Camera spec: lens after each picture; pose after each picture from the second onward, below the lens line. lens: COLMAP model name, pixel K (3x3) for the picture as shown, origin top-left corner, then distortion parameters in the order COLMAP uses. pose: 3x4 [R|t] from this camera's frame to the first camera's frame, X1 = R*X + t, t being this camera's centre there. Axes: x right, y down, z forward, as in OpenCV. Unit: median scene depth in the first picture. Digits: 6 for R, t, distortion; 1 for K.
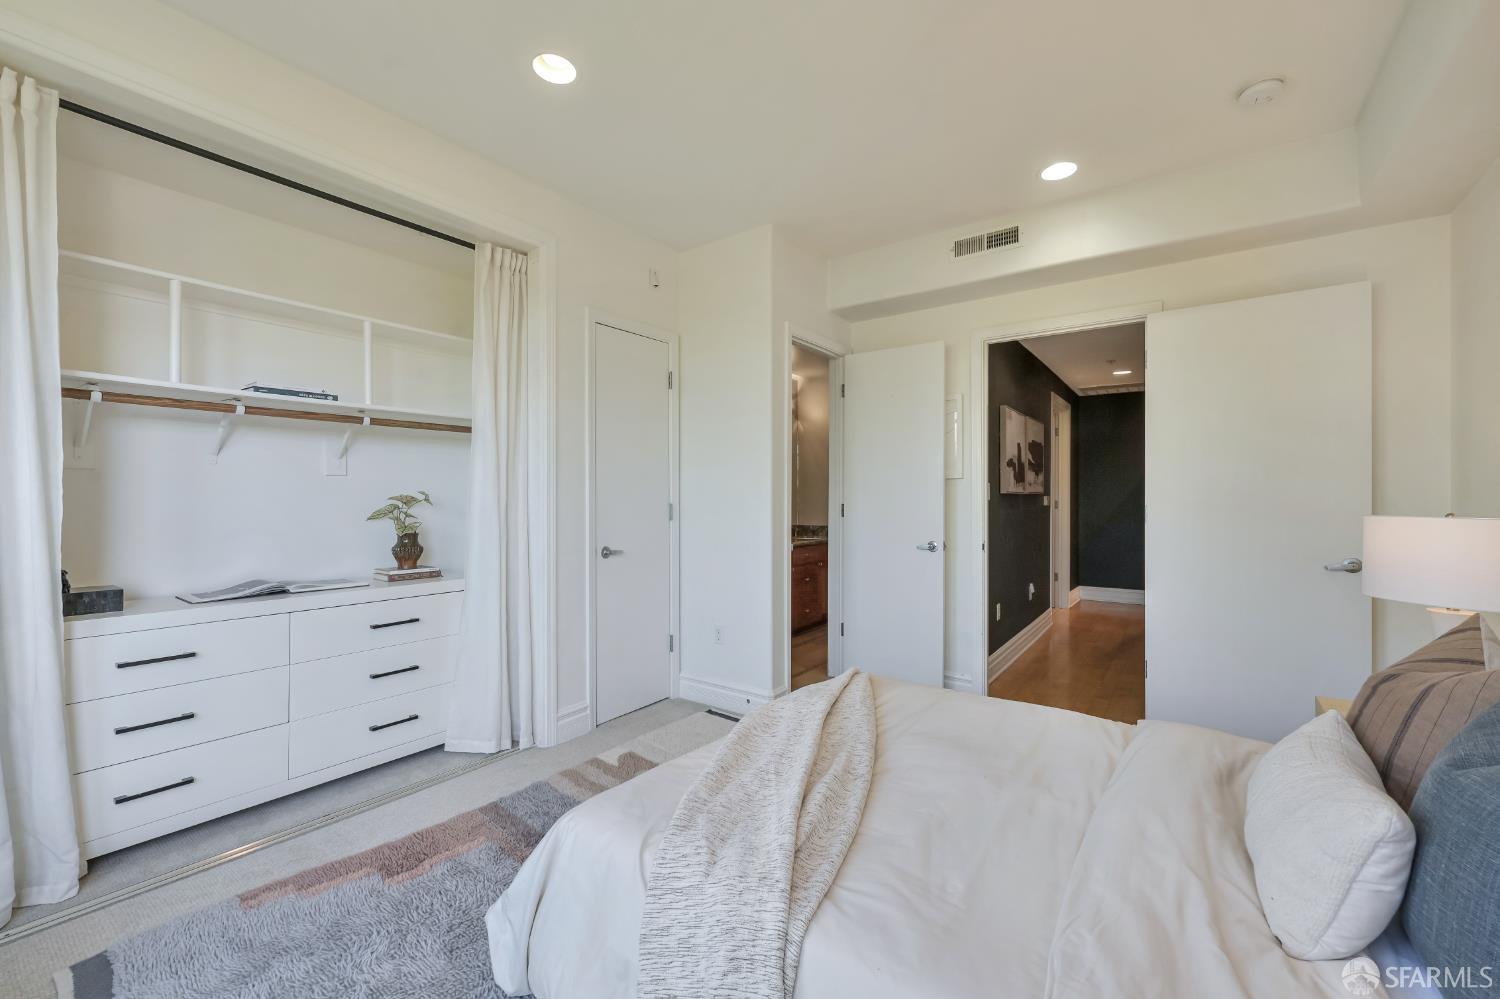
lens RADIAL K [[610.1, 0, 748.5], [0, 610.1, 496.5], [0, 0, 1]] dist [-0.001134, -0.000145]
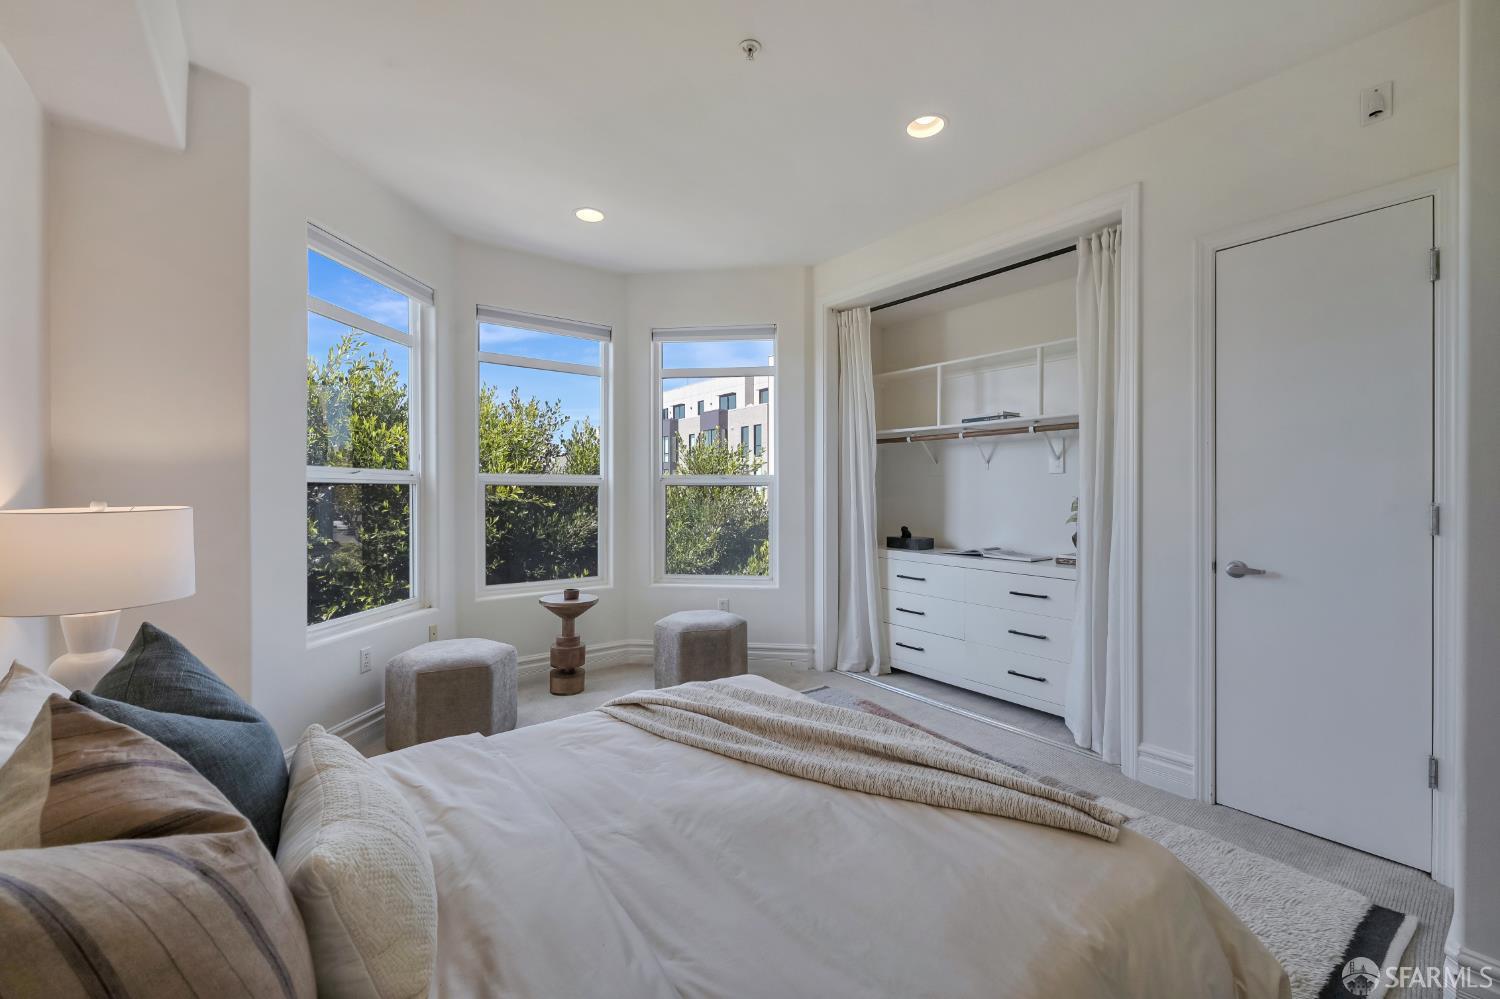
lens RADIAL K [[599.6, 0, 753.3], [0, 599.6, 498.4], [0, 0, 1]] dist [-0.003166, -0.000207]
pose [[-0.275056, 0.011473, -0.961360, 0.810947], [-0.002183, 0.999919, 0.012557, 0.002333], [0.961426, 0.005553, -0.275009, 0.907546]]
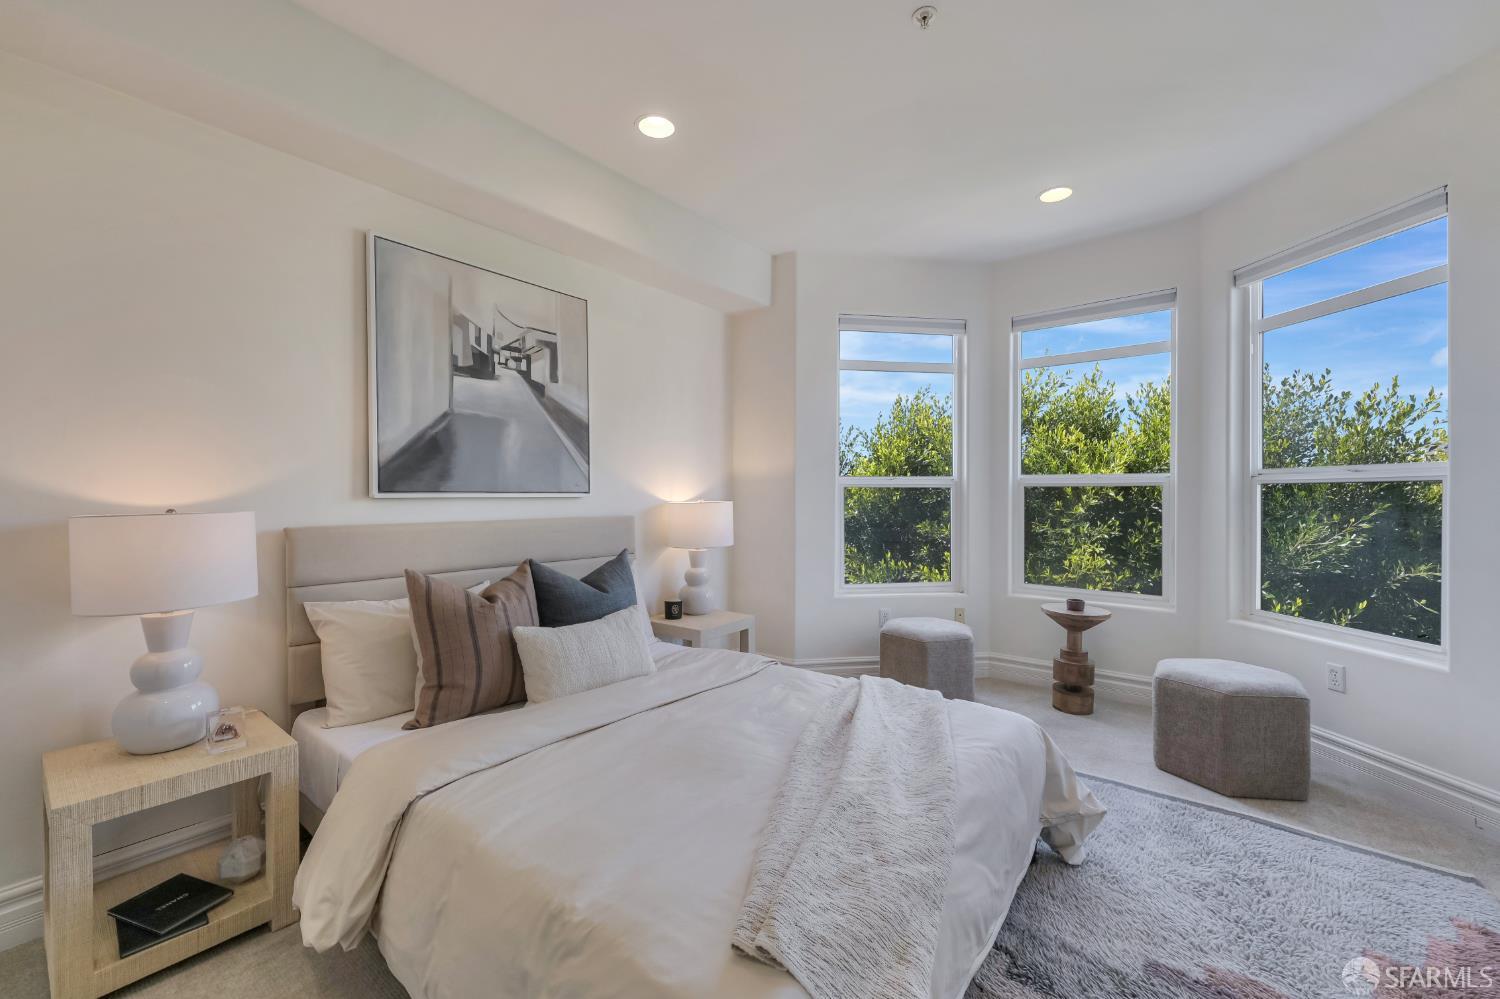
lens RADIAL K [[599.4, 0, 748.5], [0, 599.4, 495.8], [0, 0, 1]] dist [-0.000135, 0.000420]
pose [[-0.999670, 0.001193, 0.025674, 0.194135], [0.001331, 0.999985, 0.005373, 0.002893], [-0.025668, 0.005406, -0.999656, 1.472814]]
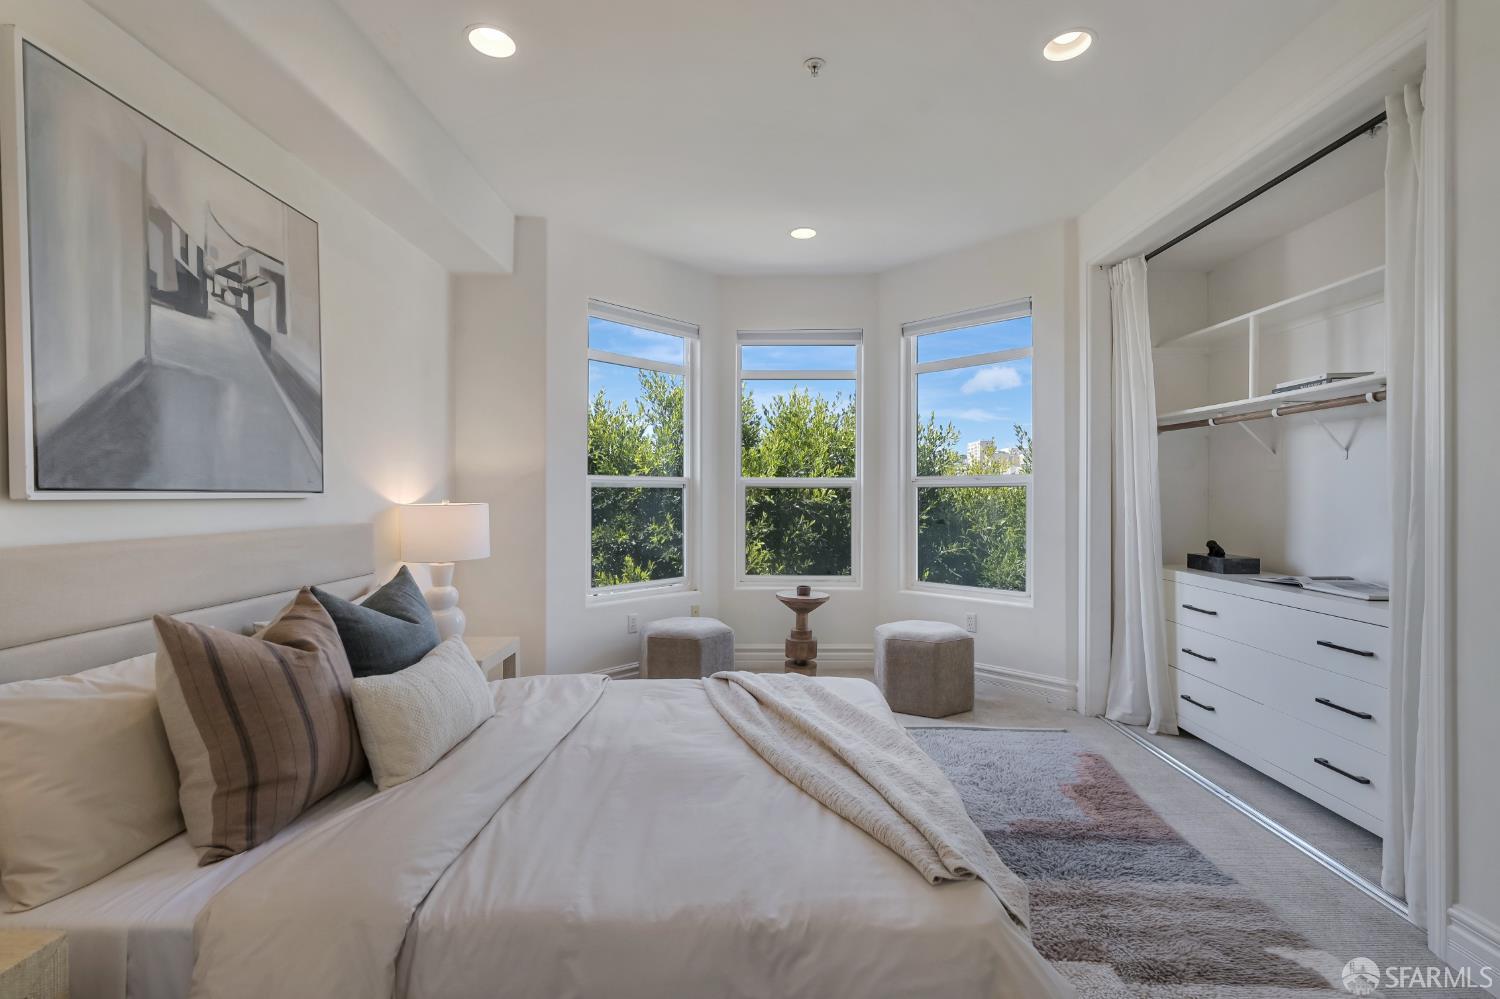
lens RADIAL K [[660.5, 0, 751.0], [0, 660.5, 497.8], [0, 0, 1]] dist [-0.000058, 0.000283]
pose [[-0.807356, 0.003942, -0.590052, 0.637175], [-0.000098, 0.999977, 0.006814, 0.004488], [0.590065, 0.005559, -0.807336, 1.405354]]
